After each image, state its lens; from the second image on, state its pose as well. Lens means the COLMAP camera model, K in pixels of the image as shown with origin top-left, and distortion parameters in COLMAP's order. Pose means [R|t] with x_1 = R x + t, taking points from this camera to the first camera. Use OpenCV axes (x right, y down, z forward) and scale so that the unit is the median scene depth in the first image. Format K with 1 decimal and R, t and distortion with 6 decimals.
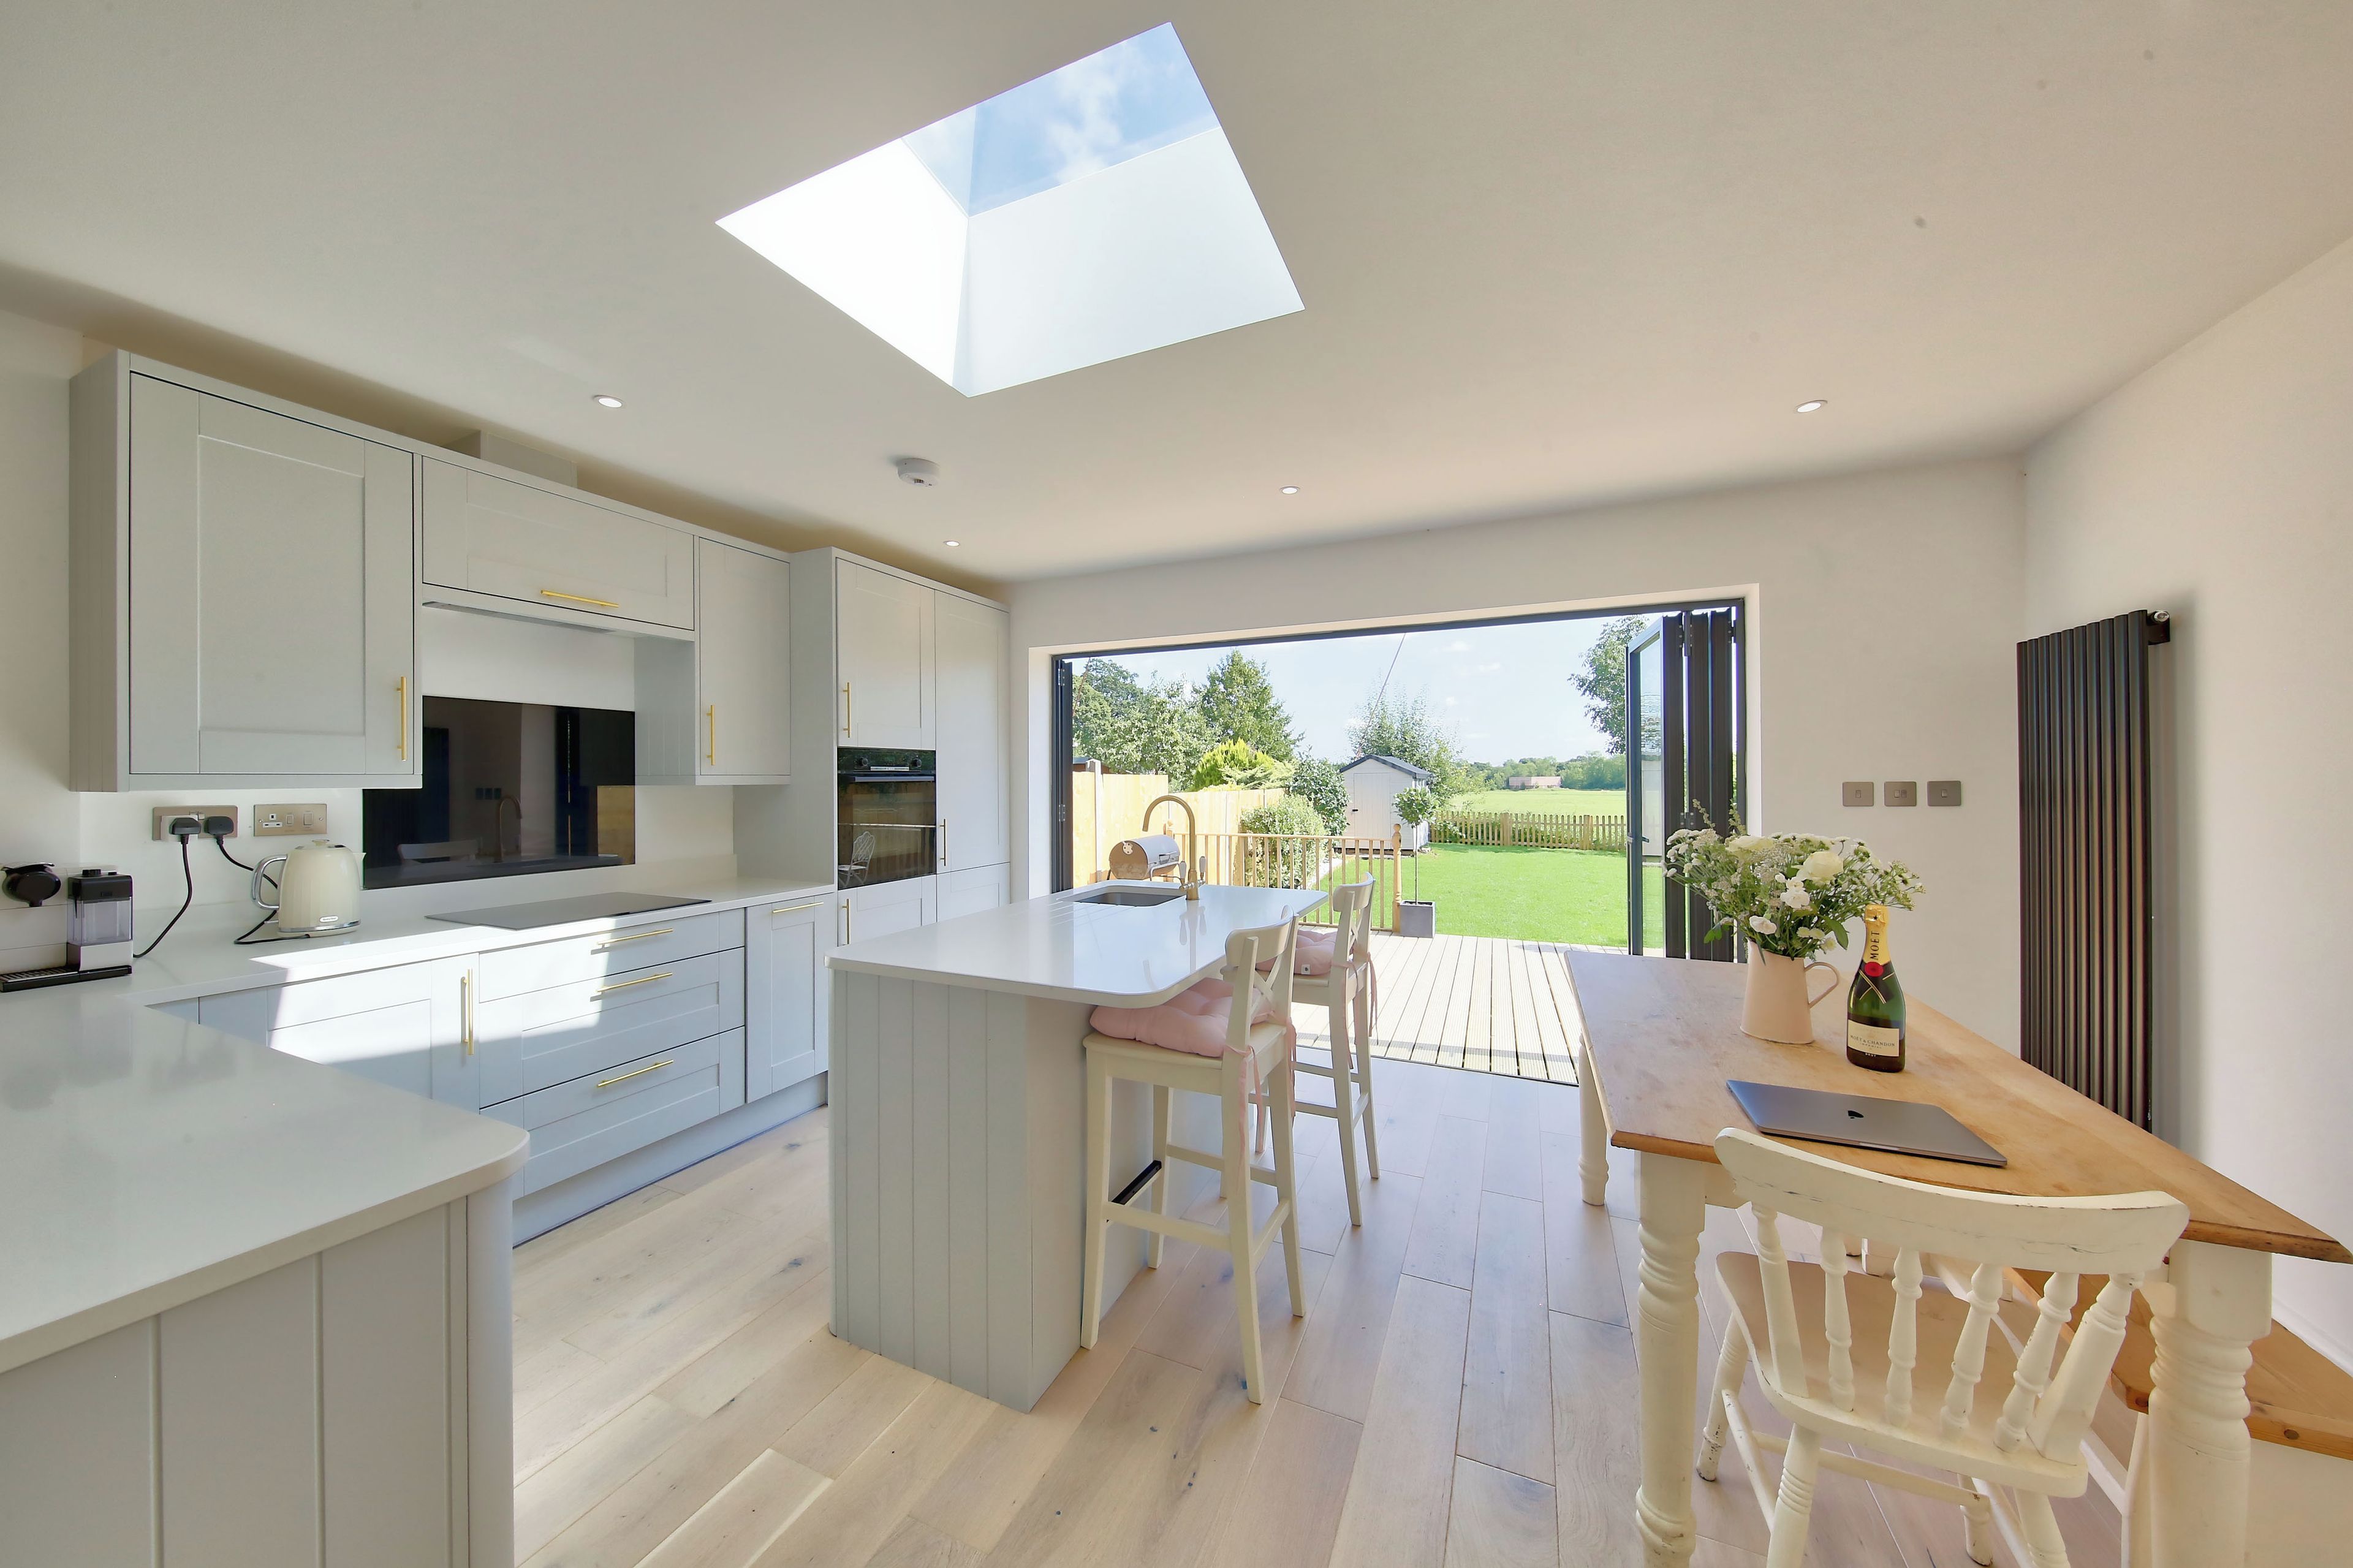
lens RADIAL K [[768.7, 0, 1168.4], [0, 768.7, 787.2], [0, 0, 1]] dist [-0.000014, 0.000000]
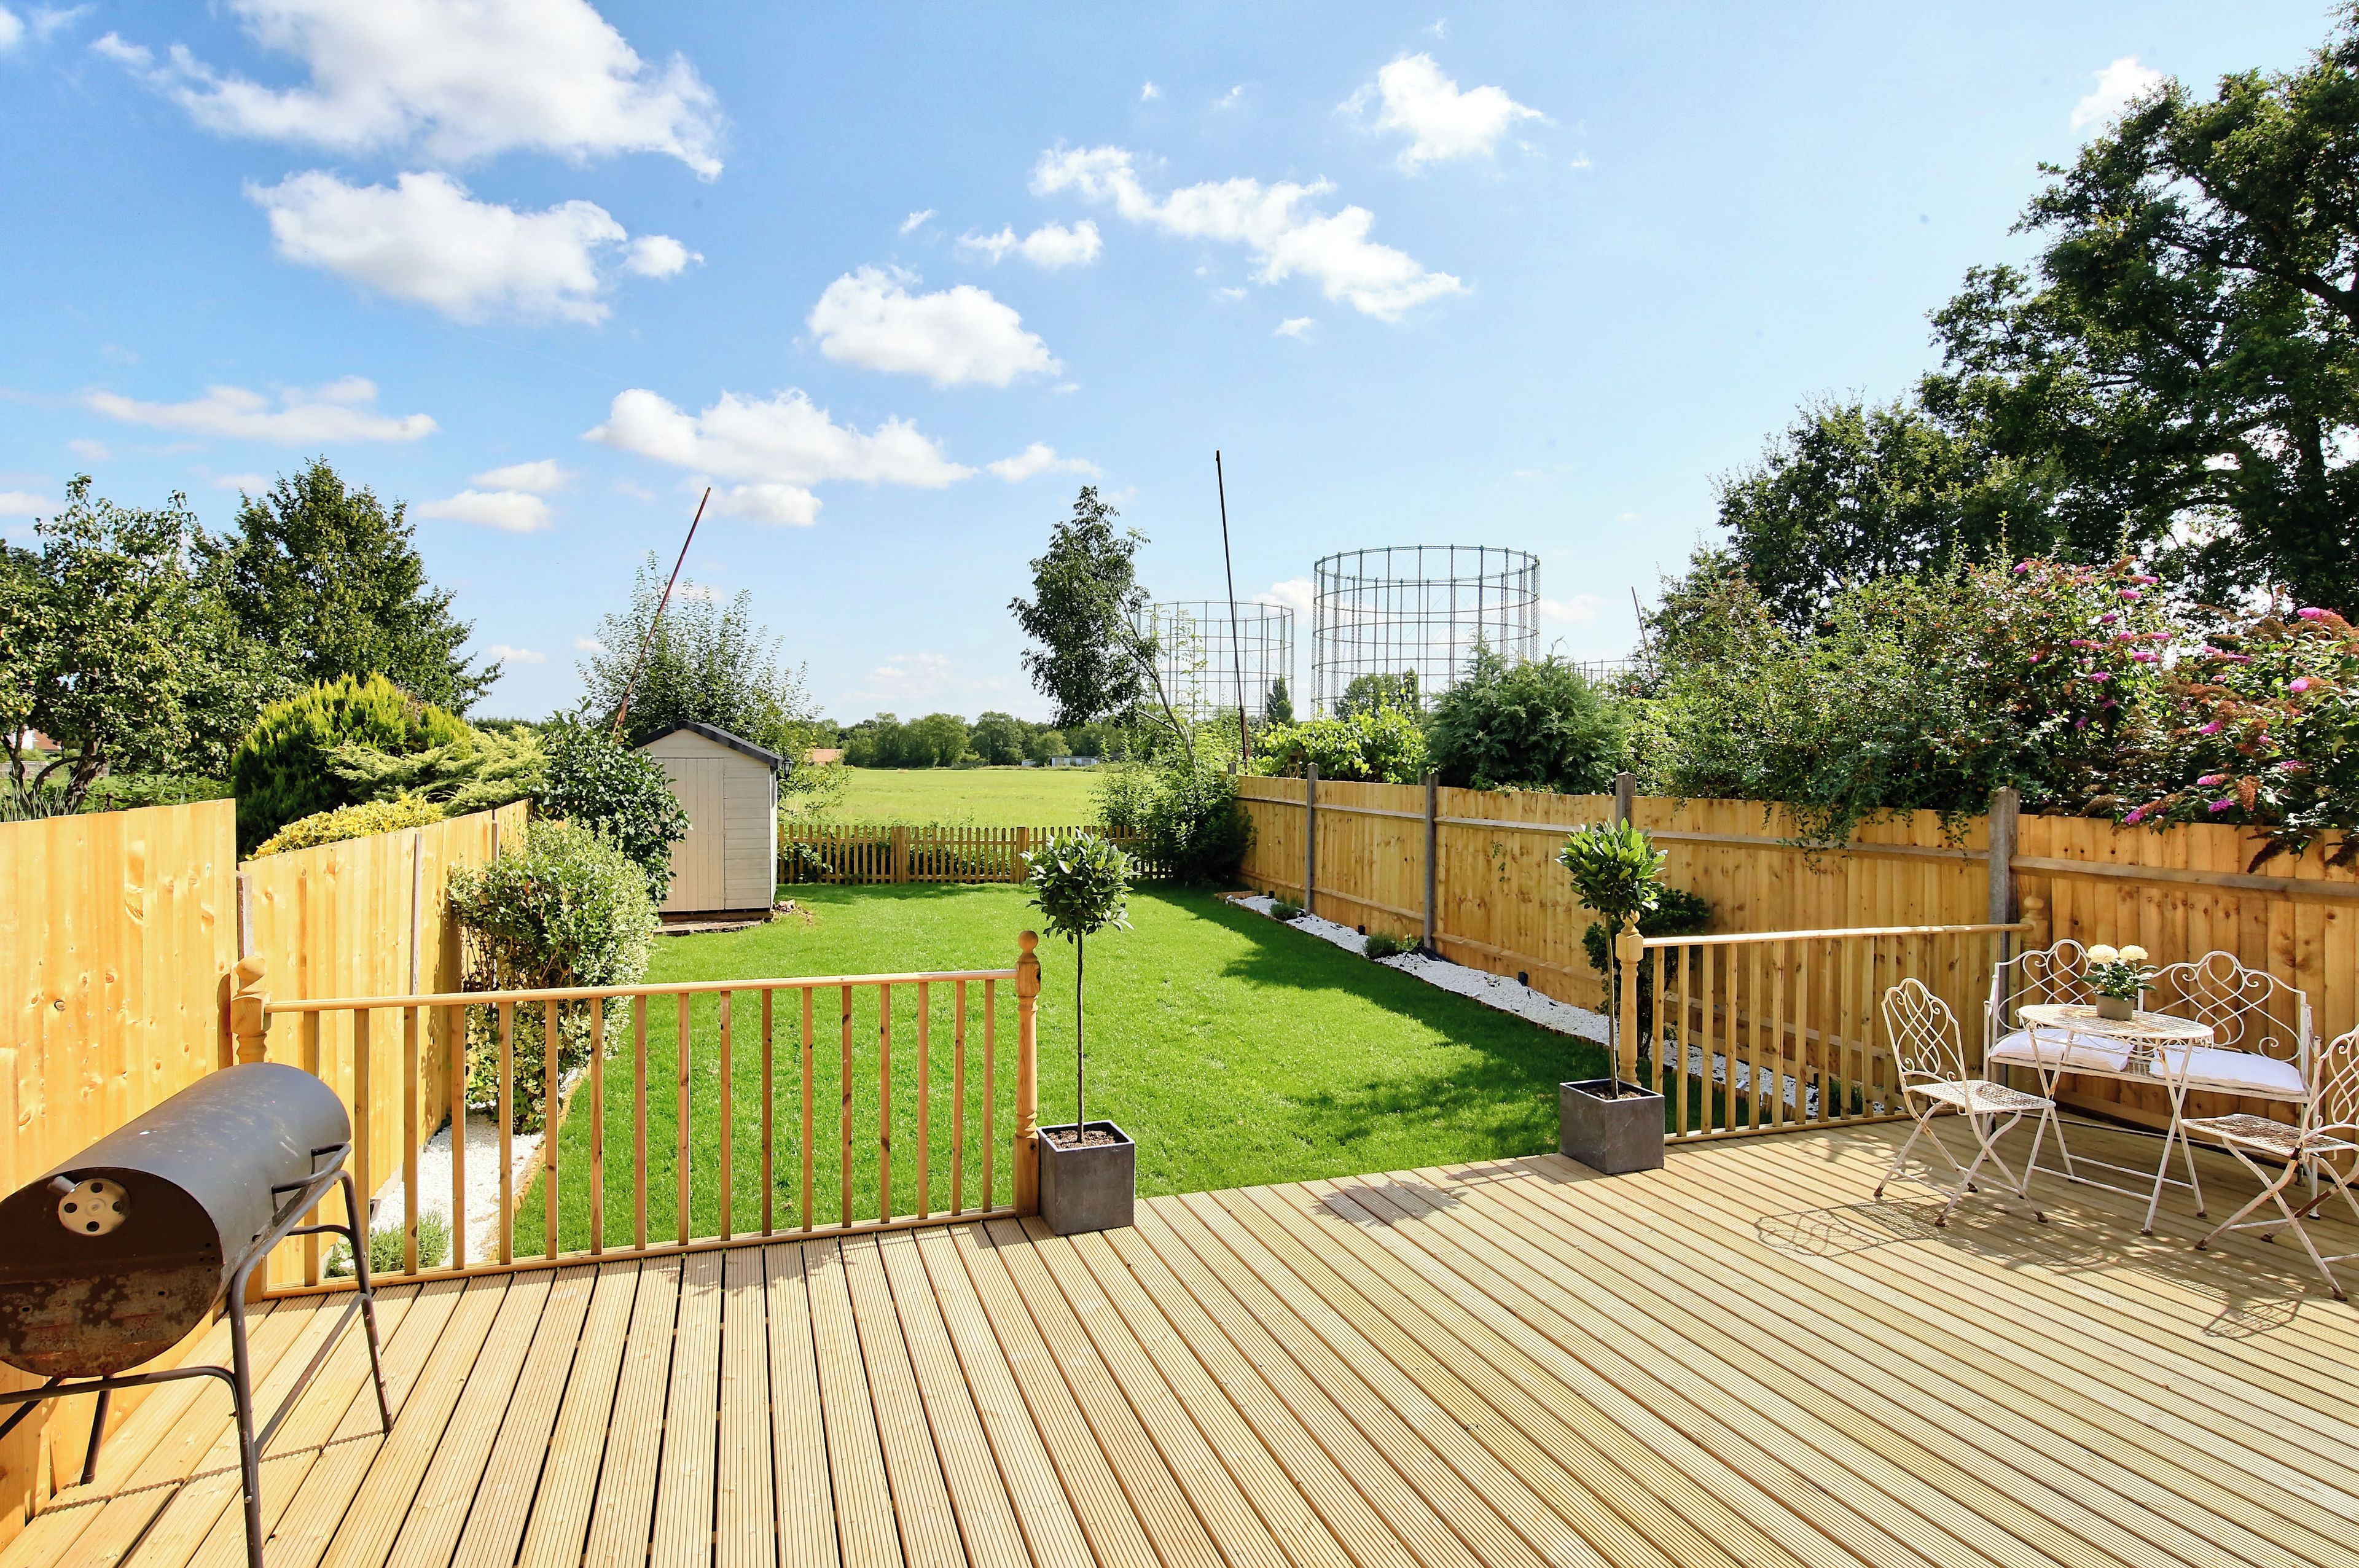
lens RADIAL K [[1184.9, 0, 1174.9], [0, 1184.9, 783.1], [0, 0, 1]] dist [-0.002130, 0.000447]
pose [[0.732203, -0.004178, 0.681073, -0.020373], [-0.007647, 0.999868, 0.014354, -0.014198], [-0.681043, -0.015718, 0.732075, 0.212948]]
